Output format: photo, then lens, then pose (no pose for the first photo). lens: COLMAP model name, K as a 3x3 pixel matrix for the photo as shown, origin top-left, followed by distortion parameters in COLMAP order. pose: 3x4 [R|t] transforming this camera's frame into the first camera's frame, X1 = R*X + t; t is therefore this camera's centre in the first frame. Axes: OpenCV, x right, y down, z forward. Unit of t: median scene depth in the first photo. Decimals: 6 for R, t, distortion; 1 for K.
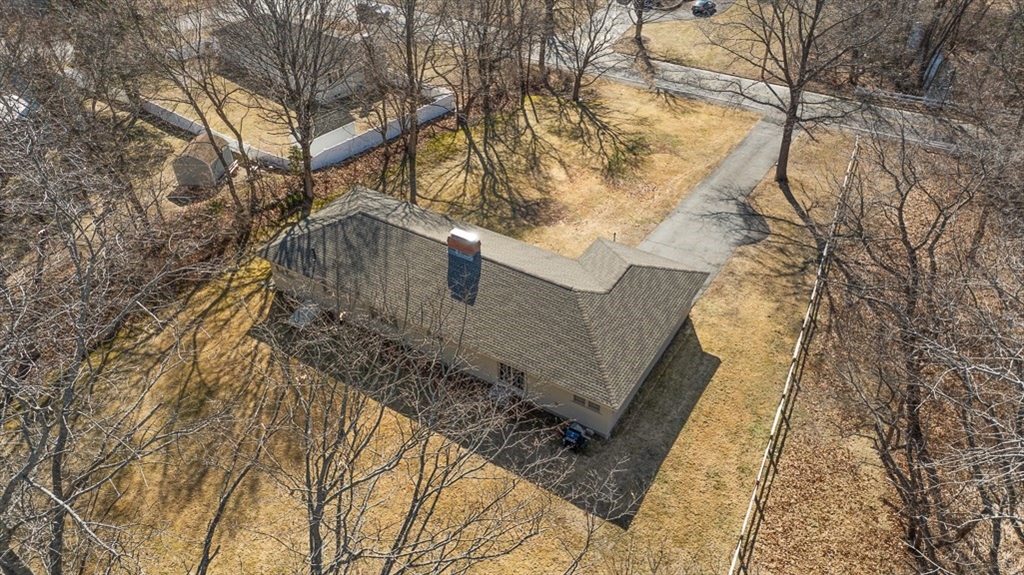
lens RADIAL K [[727.7, 0, 514.1], [0, 727.7, 291.7], [0, 0, 1]] dist [0.013784, -0.008791]
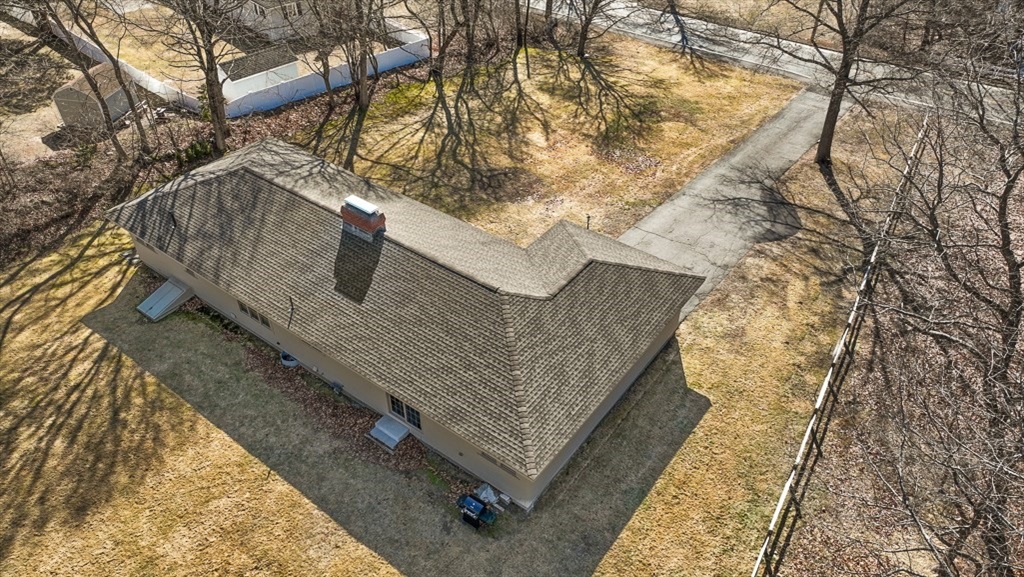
lens RADIAL K [[731.2, 0, 513.4], [0, 731.2, 290.2], [0, 0, 1]] dist [0.020719, 0.017217]
pose [[0.996832, 0.063066, -0.048471, 0.096123], [-0.061916, 0.997771, 0.024885, -0.016619], [0.049932, -0.021805, 0.998515, 0.225024]]
